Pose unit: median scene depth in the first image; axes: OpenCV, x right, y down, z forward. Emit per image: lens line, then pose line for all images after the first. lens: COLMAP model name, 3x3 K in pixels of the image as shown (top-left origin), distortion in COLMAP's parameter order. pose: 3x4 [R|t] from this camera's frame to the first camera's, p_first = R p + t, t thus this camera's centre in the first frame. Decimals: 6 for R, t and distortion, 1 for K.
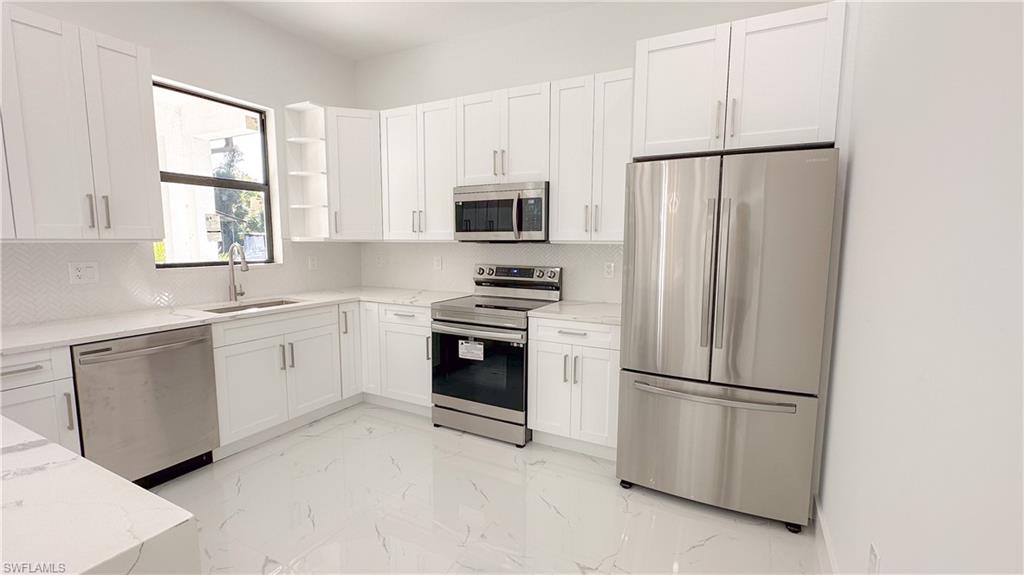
lens RADIAL K [[446.2, 0, 512.1], [0, 446.2, 289.6], [0, 0, 1]] dist [-0.000636, 0.000481]
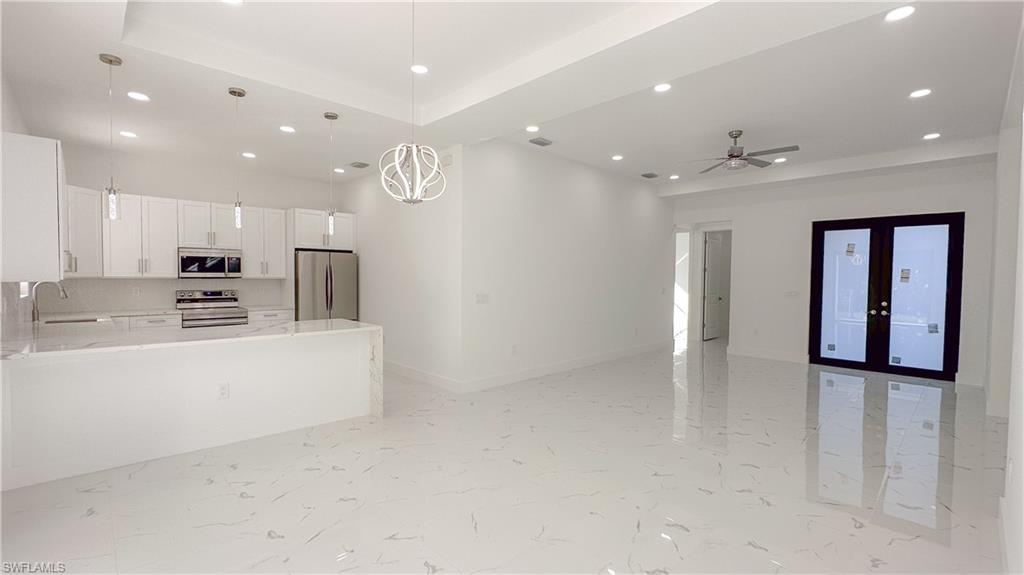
lens RADIAL K [[446.2, 0, 512.1], [0, 446.2, 289.6], [0, 0, 1]] dist [-0.000636, 0.000481]
pose [[0.314891, -0.031941, 0.948590, -1.476747], [0.097938, 0.995192, 0.000999, 0.071651], [-0.944061, 0.092589, 0.316506, -0.859374]]
